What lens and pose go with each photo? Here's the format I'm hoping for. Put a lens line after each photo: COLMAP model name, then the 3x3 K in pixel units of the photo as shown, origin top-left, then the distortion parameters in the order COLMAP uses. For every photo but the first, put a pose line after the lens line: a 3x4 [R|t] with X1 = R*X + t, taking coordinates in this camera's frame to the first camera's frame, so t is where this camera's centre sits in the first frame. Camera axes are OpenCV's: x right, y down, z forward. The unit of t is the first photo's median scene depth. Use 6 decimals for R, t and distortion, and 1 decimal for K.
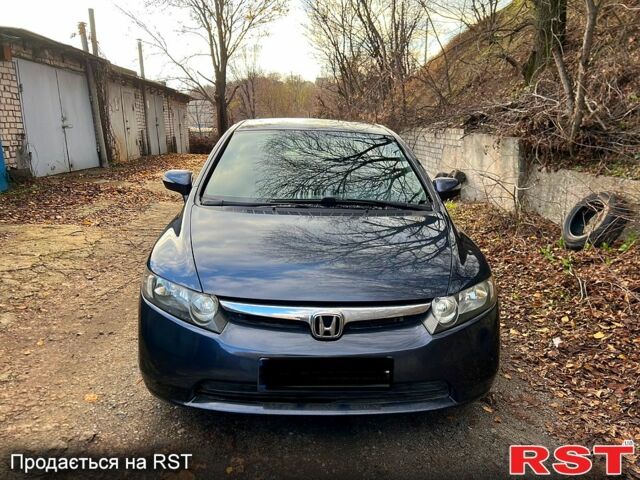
lens RADIAL K [[486.9, 0, 320.7], [0, 486.9, 241.9], [0, 0, 1]] dist [0.015413, -0.020007]
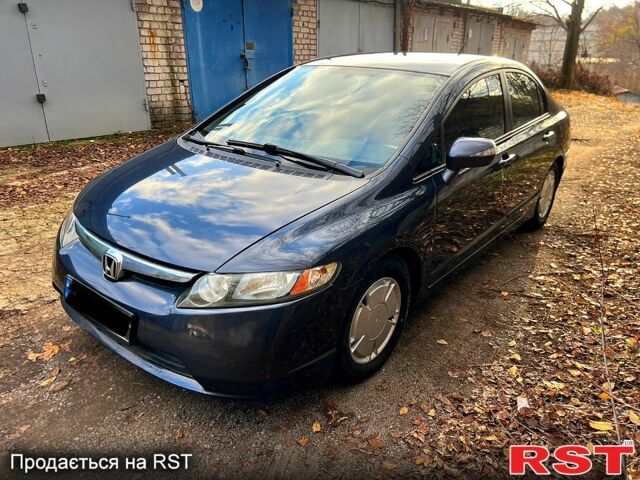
lens RADIAL K [[486.9, 0, 320.9], [0, 486.9, 240.0], [0, 0, 1]] dist [0.015413, -0.020007]
pose [[0.749113, 0.234786, -0.619439, 0.394145], [-0.153807, 0.971176, 0.182100, -0.057002], [0.644339, -0.041139, 0.763633, 0.198201]]
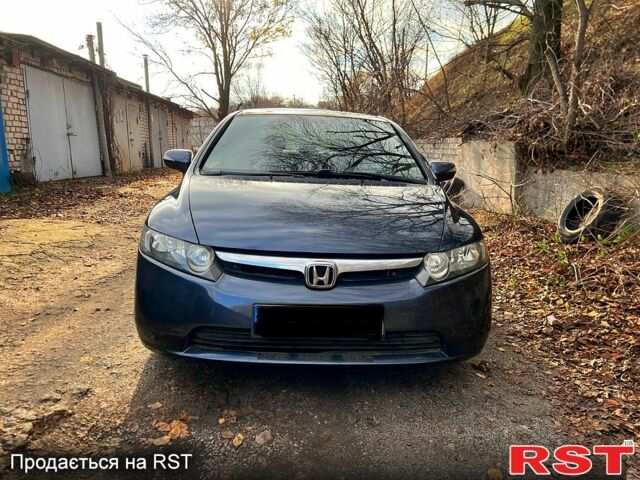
lens RADIAL K [[486.9, 0, 321.7], [0, 486.9, 238.4], [0, 0, 1]] dist [0.015413, -0.020007]
pose [[0.999945, 0.010462, 0.000297, 0.005675], [-0.010433, 0.998626, -0.051345, 0.058603], [-0.000834, 0.051340, 0.998681, -0.007578]]
